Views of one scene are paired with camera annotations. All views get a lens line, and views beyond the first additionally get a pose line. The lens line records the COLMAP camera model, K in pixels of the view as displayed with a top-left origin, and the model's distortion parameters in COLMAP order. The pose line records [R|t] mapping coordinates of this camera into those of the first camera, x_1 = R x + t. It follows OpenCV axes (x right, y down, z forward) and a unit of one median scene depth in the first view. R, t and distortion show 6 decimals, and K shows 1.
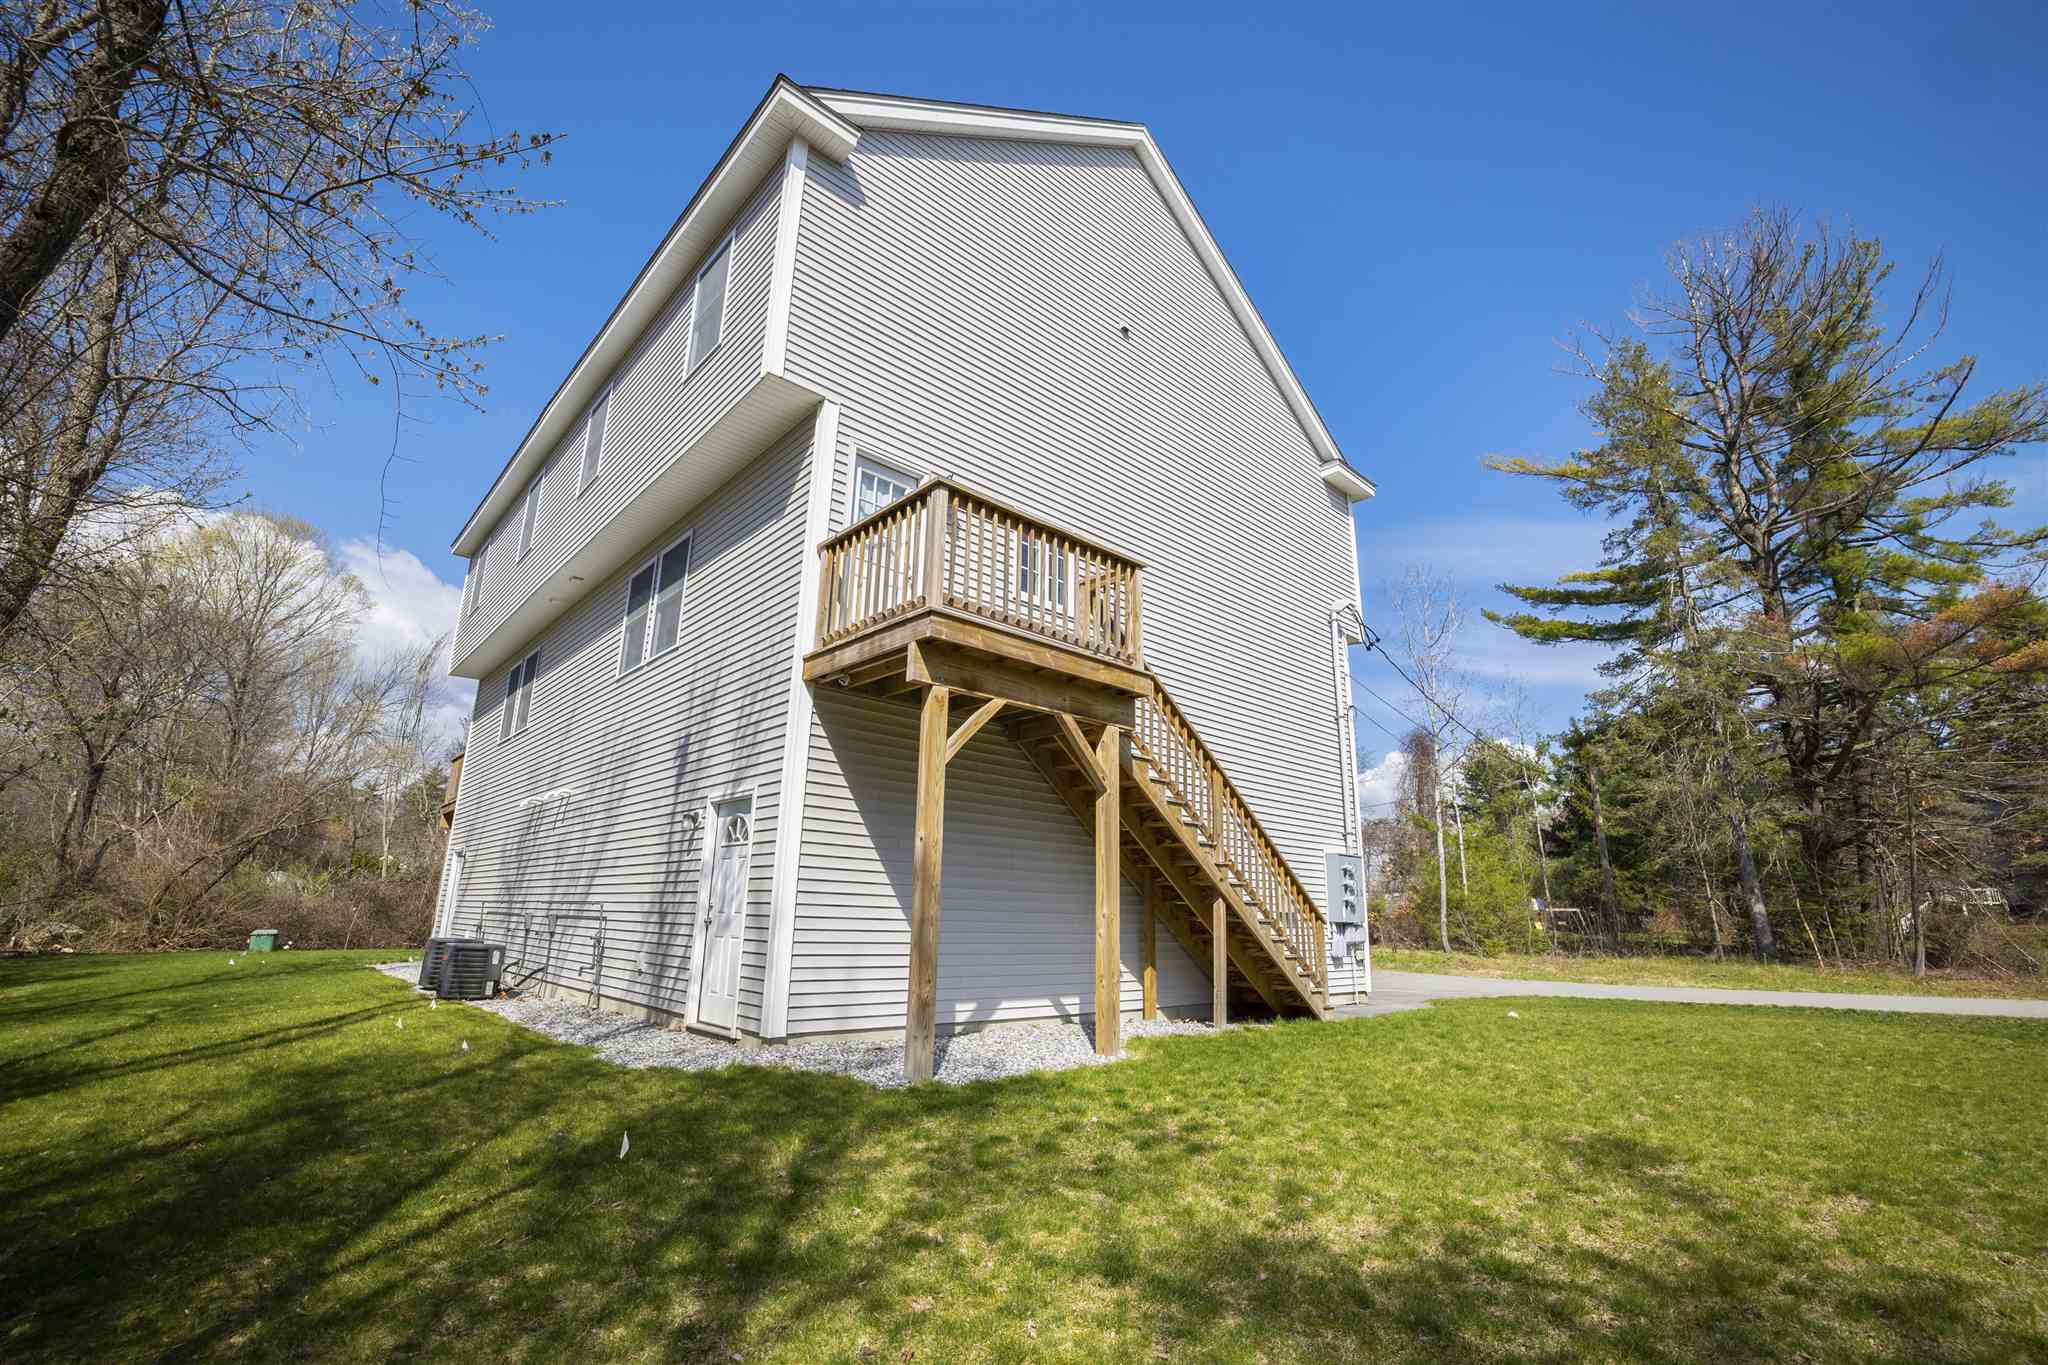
lens RADIAL K [[879.7, 0, 1023.4], [0, 879.7, 688.6], [0, 0, 1]] dist [-0.031046, 0.007751]
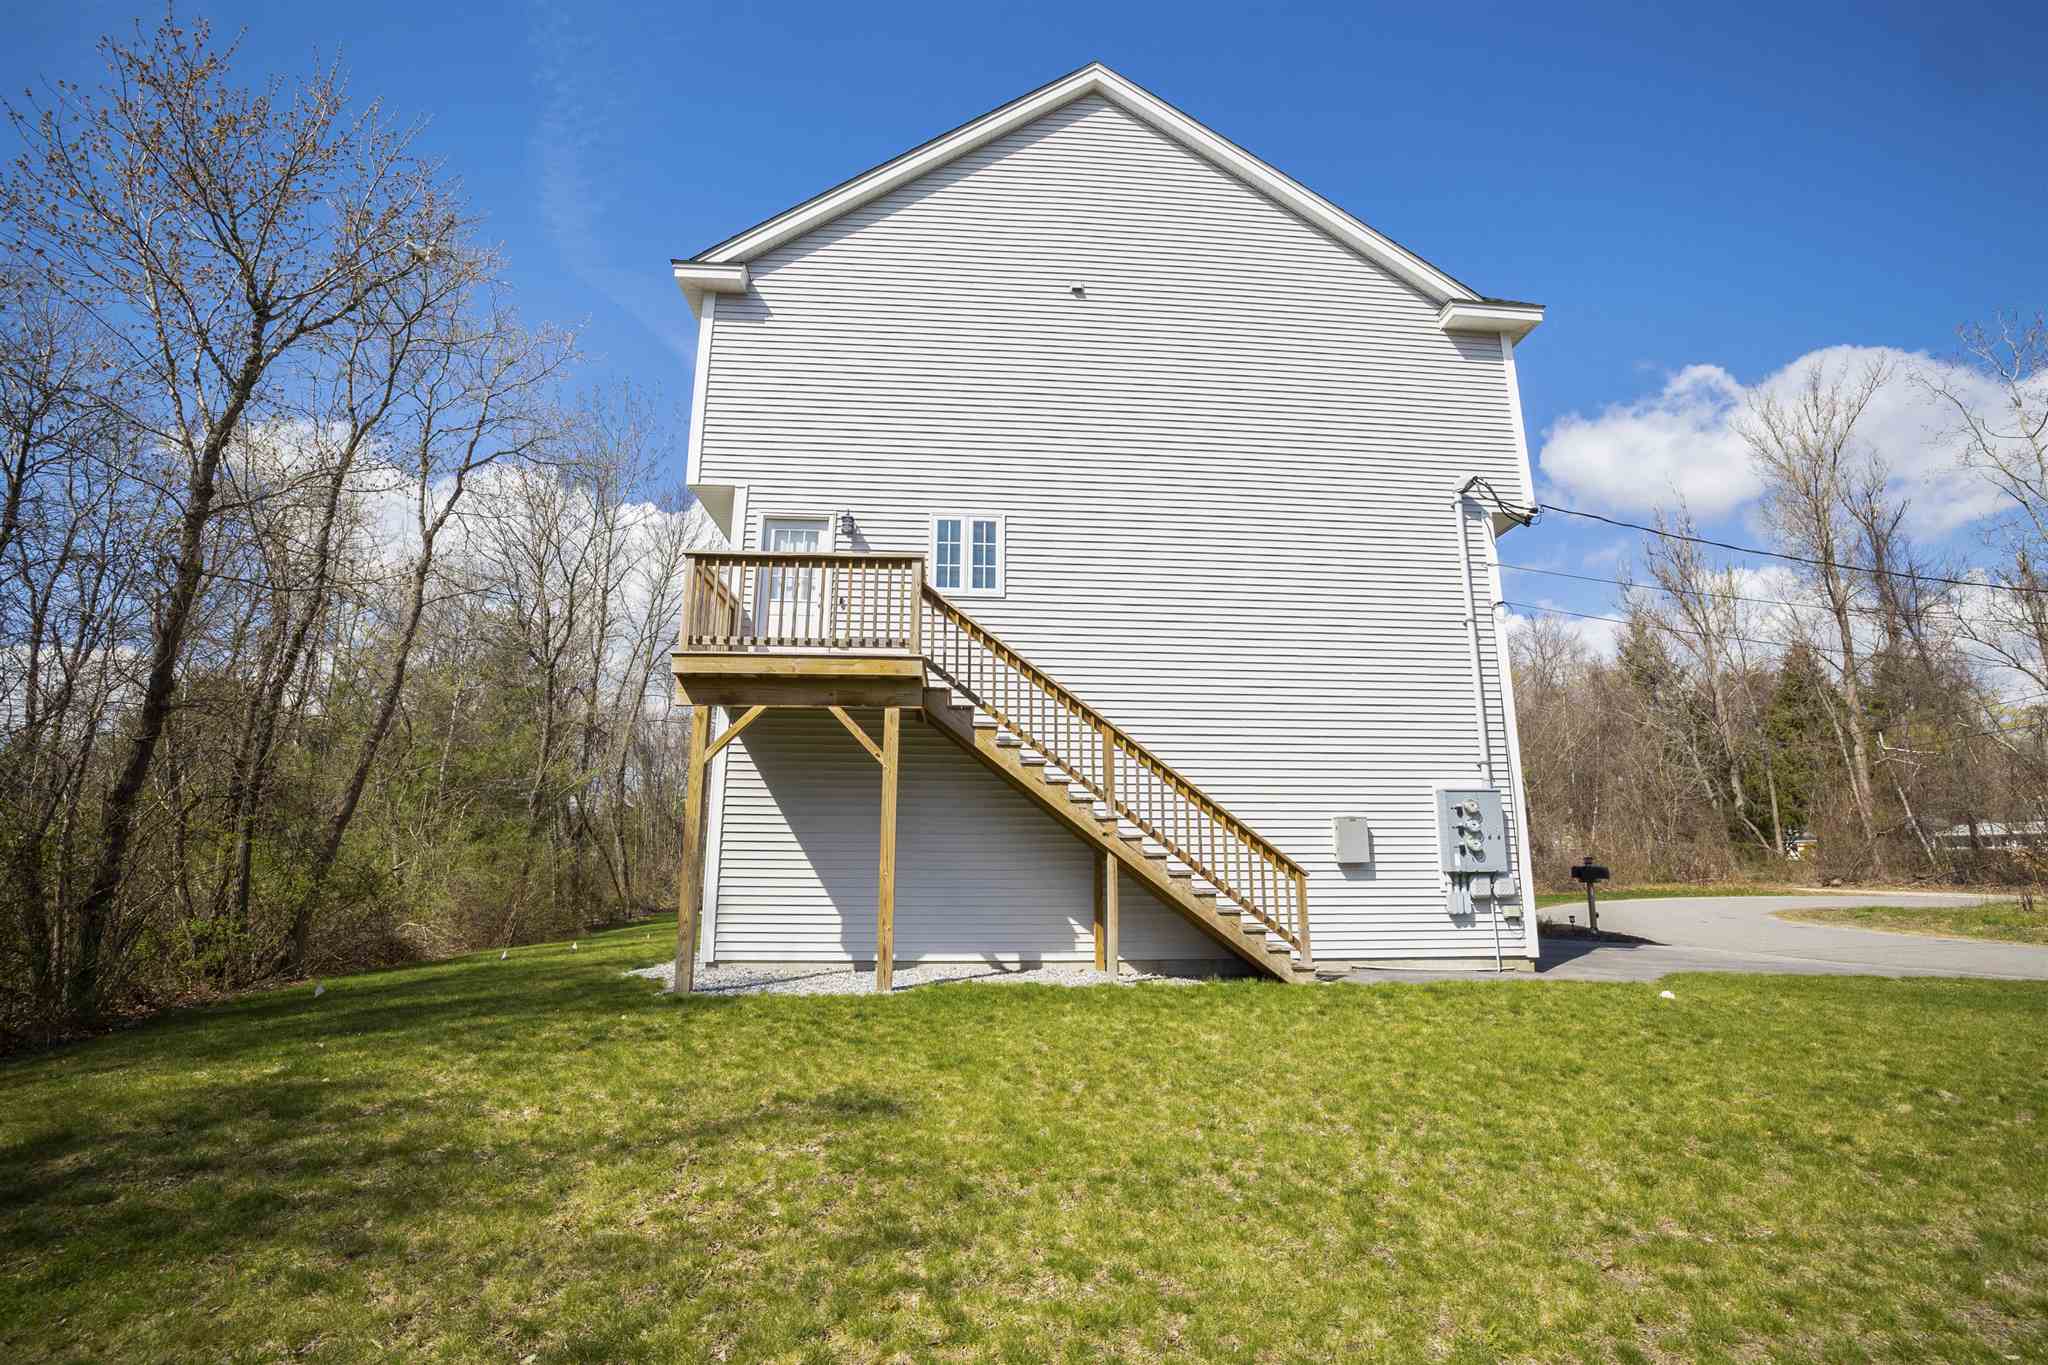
lens RADIAL K [[879.7, 0, 1020.5], [0, 879.7, 678.1], [0, 0, 1]] dist [-0.031046, 0.007751]
pose [[0.787710, -0.147020, -0.598246, 0.709121], [0.170499, 0.985200, -0.017619, 0.040414], [0.591982, -0.088121, 0.801119, 0.144878]]
